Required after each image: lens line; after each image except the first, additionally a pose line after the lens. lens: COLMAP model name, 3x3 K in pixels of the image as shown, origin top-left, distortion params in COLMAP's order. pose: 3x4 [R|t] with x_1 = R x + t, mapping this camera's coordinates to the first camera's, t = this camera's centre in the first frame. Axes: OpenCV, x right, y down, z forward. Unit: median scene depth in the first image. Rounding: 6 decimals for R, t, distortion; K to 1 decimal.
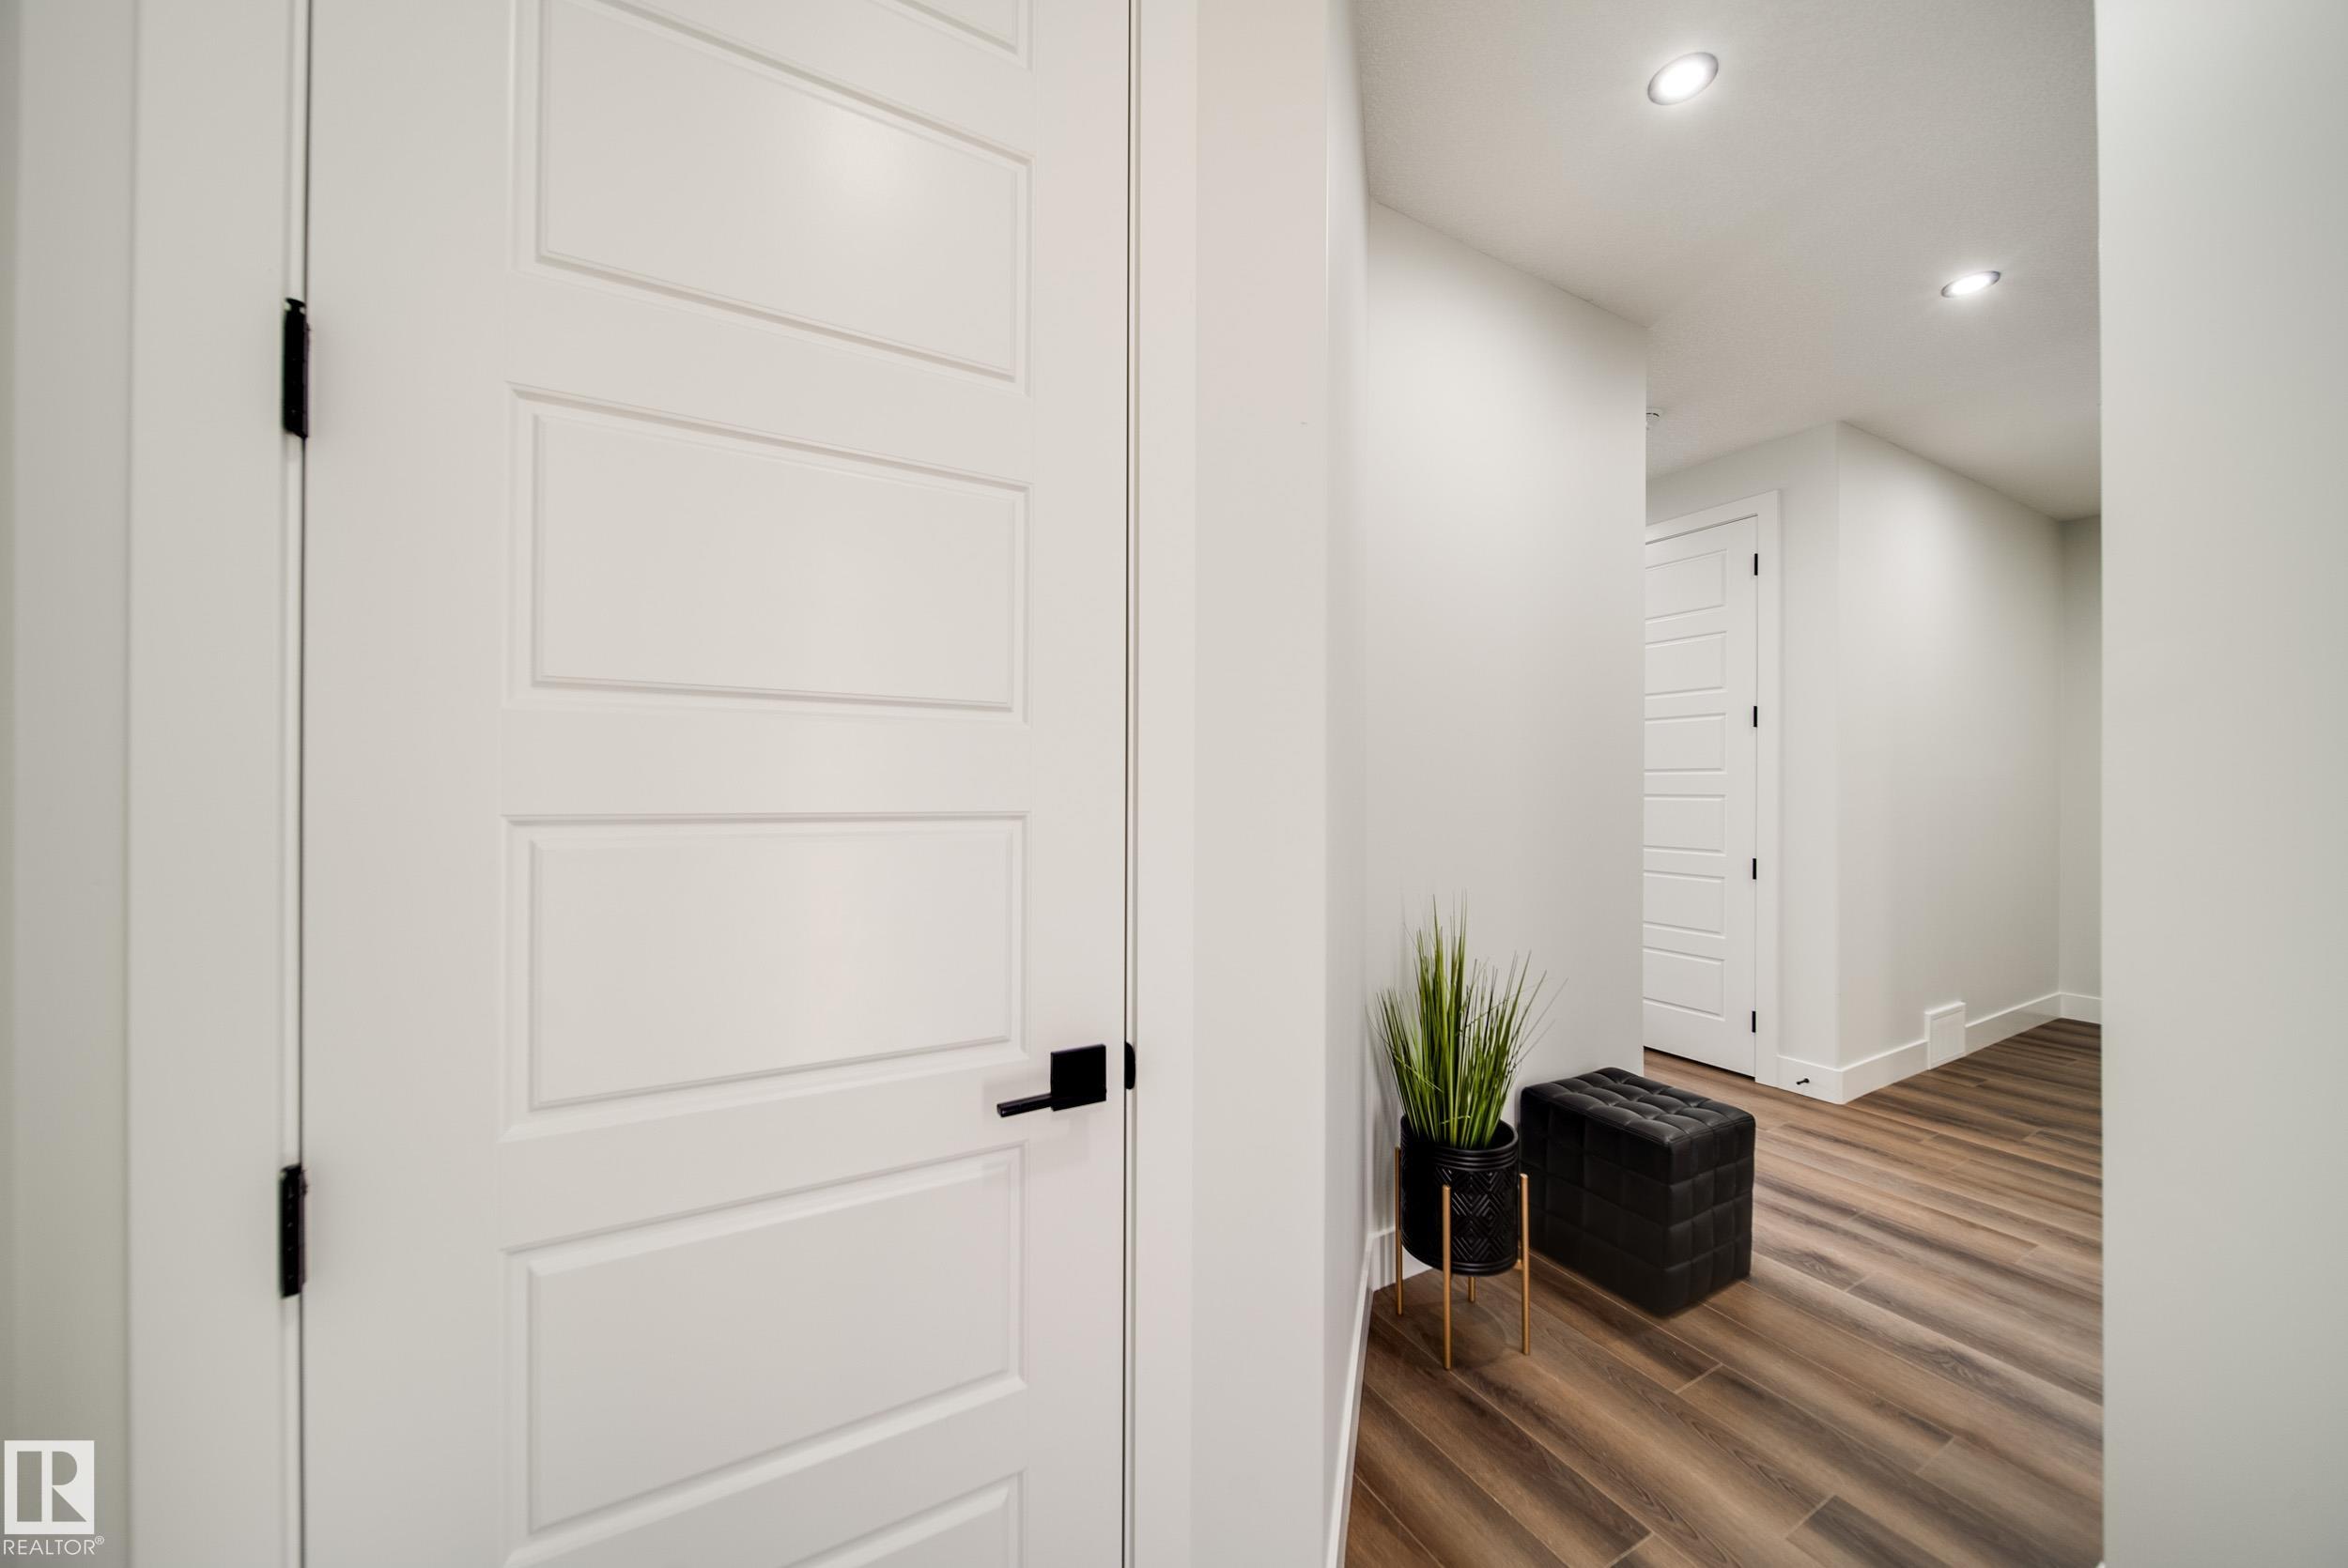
lens RADIAL K [[825.1, 0, 1171.1], [0, 825.1, 786.7], [0, 0, 1]] dist [-0.000718, -0.001539]
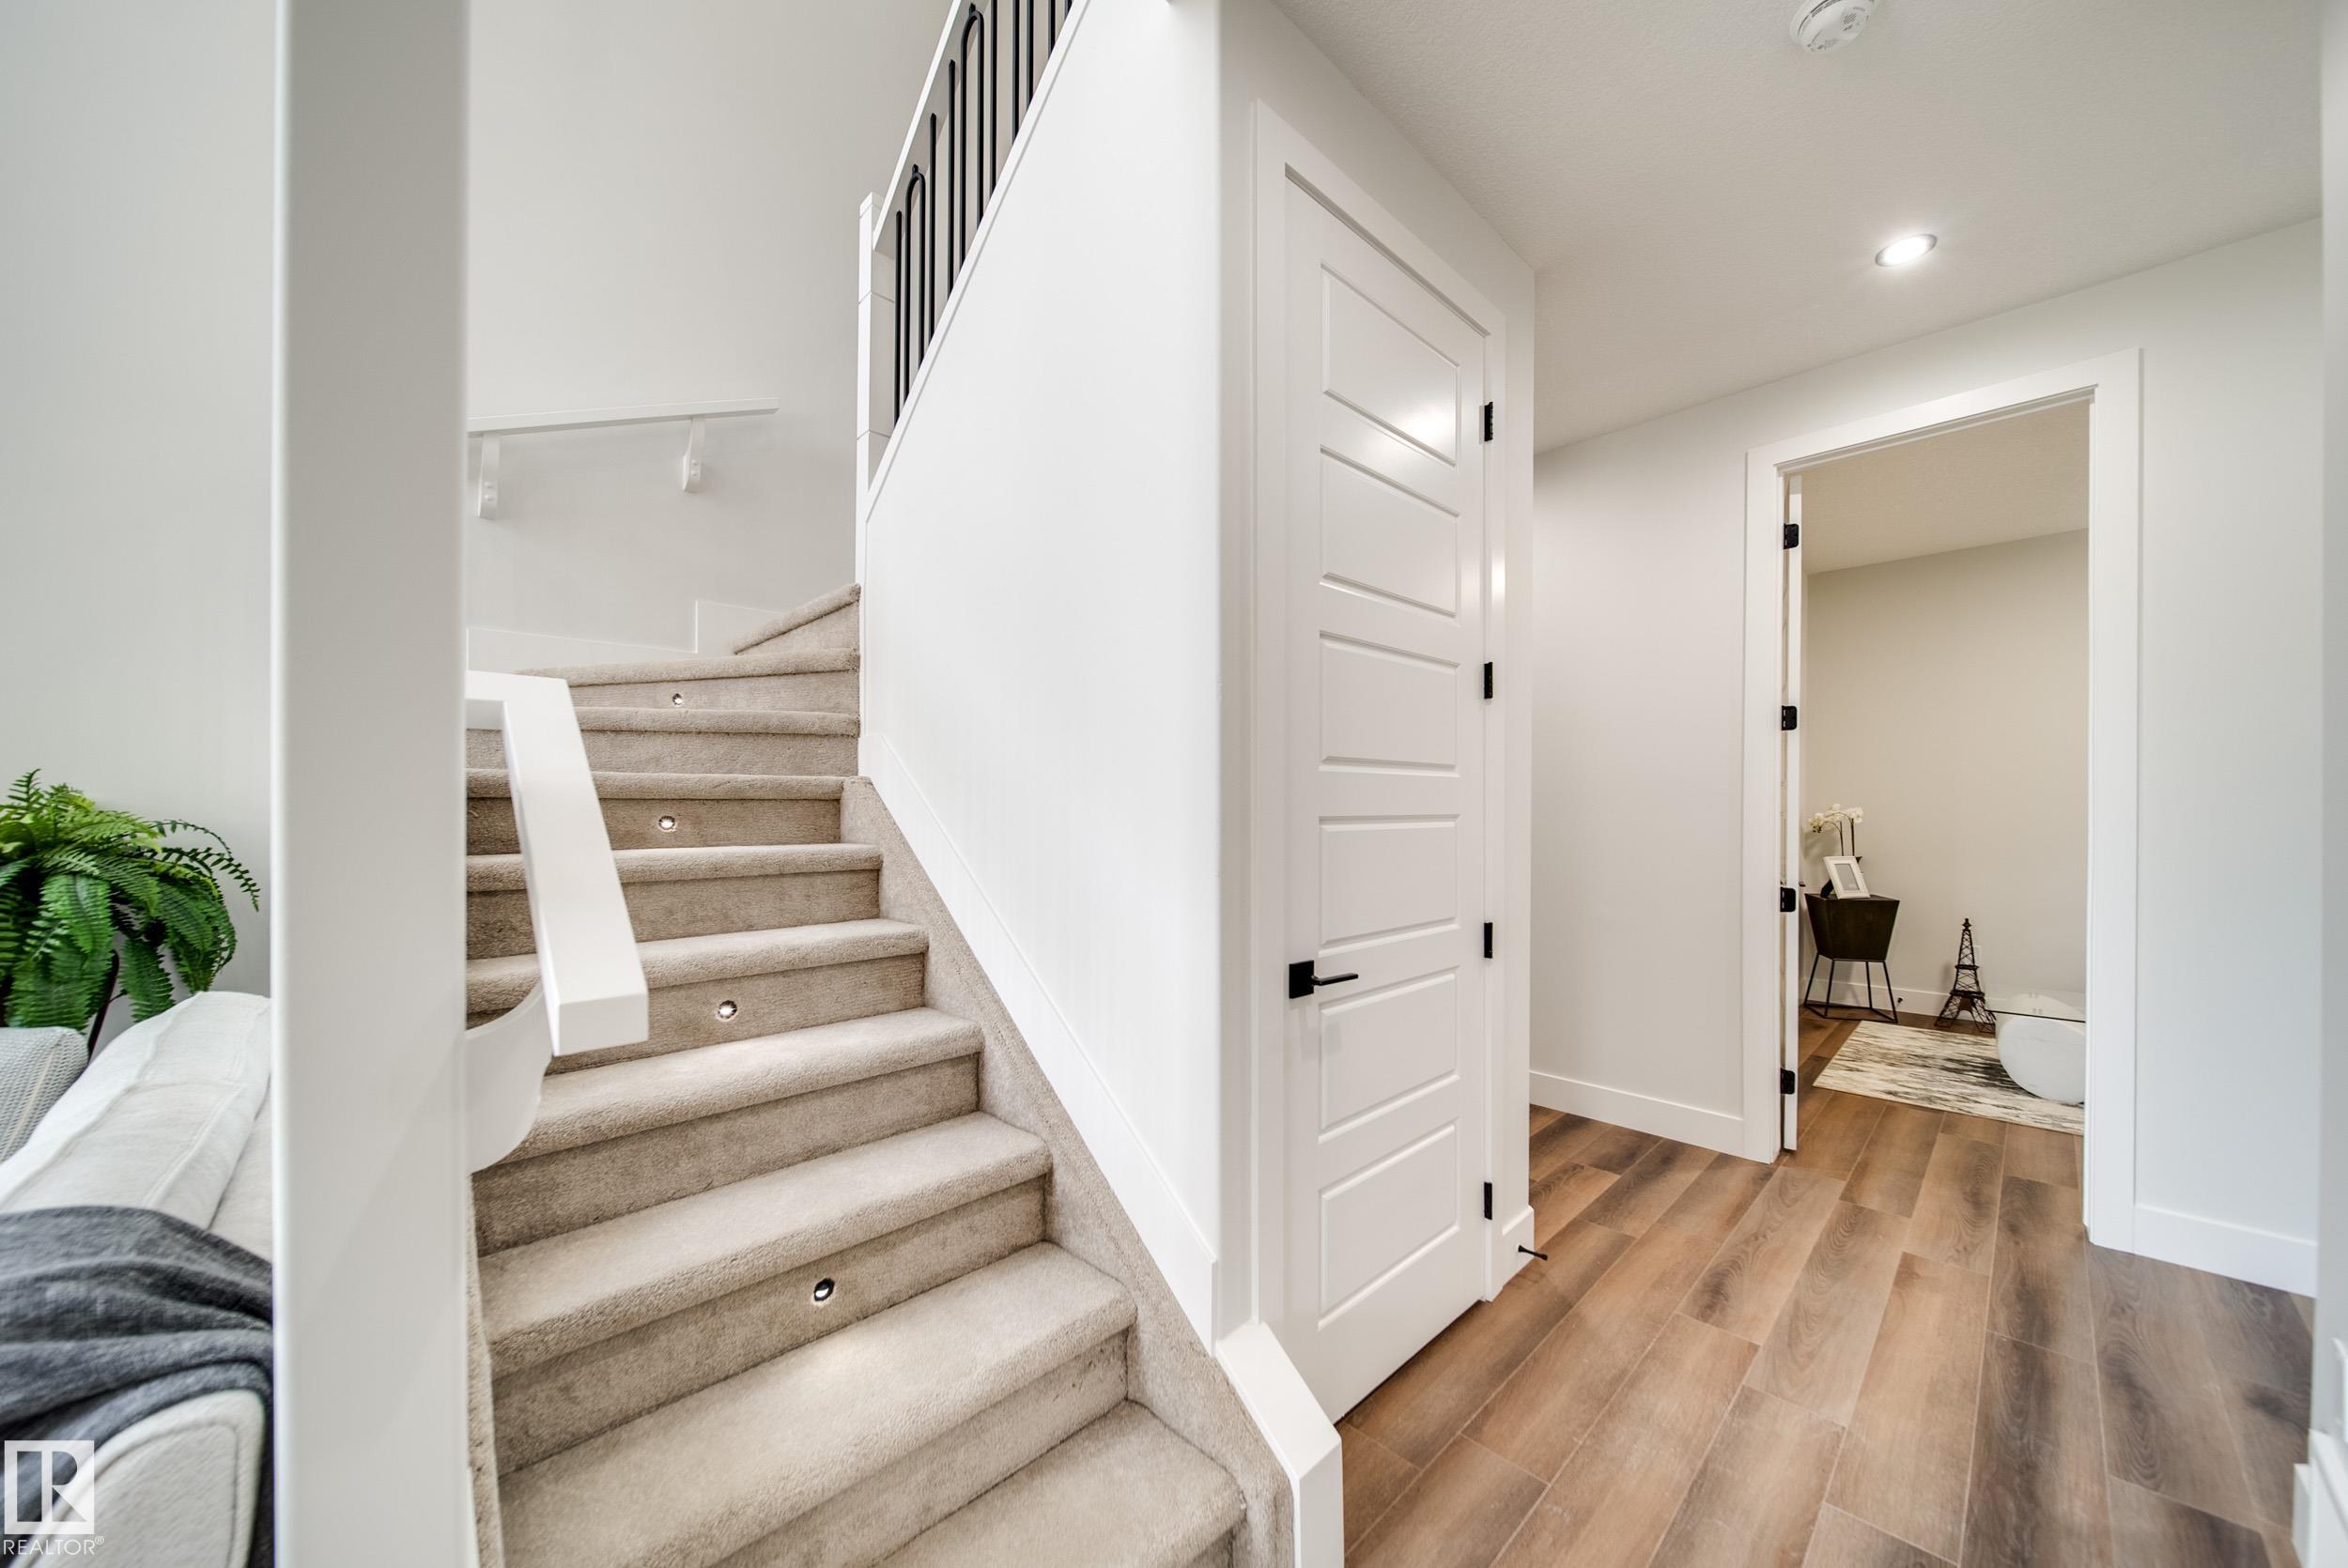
lens RADIAL K [[825.1, 0, 1193.6], [0, 825.1, 824.4], [0, 0, 1]] dist [-0.000718, -0.001539]
pose [[-0.259352, -0.013958, 0.965682, 0.431447], [0.005108, 0.999862, 0.015824, 0.015046], [-0.965769, 0.009037, -0.259244, 2.913763]]
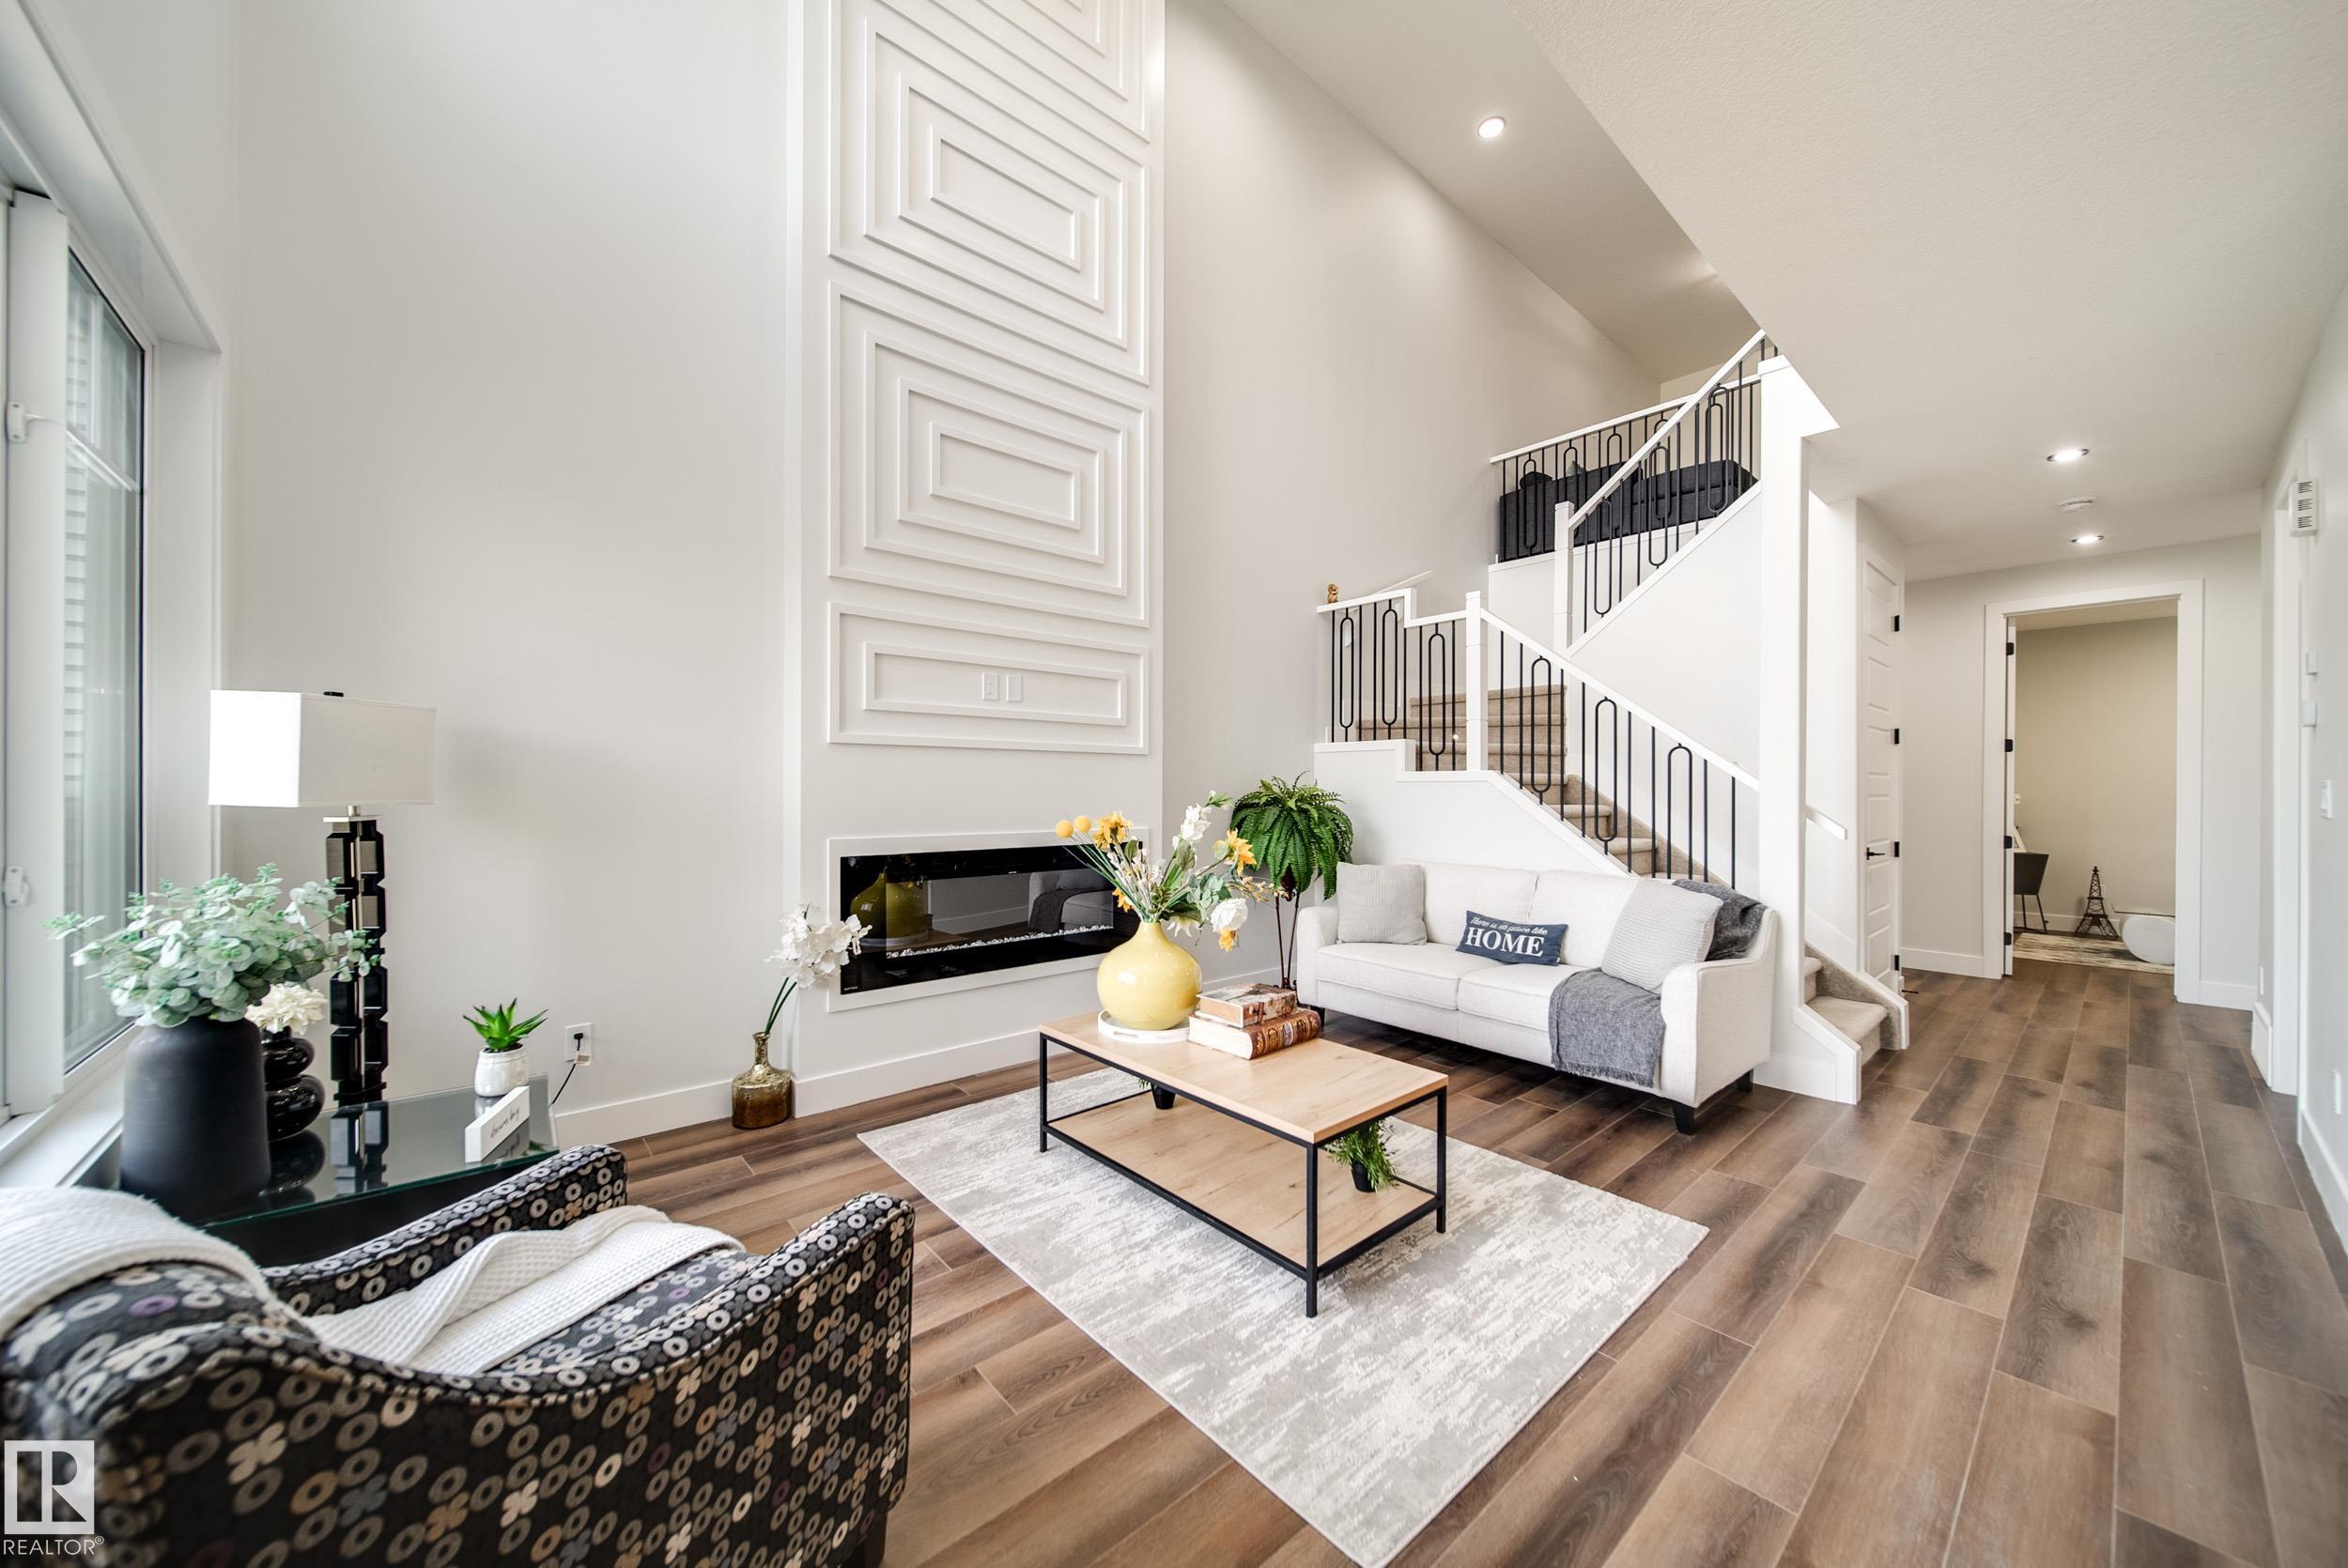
lens RADIAL K [[825.1, 0, 1177.4], [0, 825.1, 793.8], [0, 0, 1]] dist [-0.000718, -0.001539]
pose [[-0.199038, -0.007453, 0.979963, -0.825009], [-0.005422, 0.999964, 0.006504, 0.013564], [-0.979977, -0.004019, -0.199071, 5.251387]]
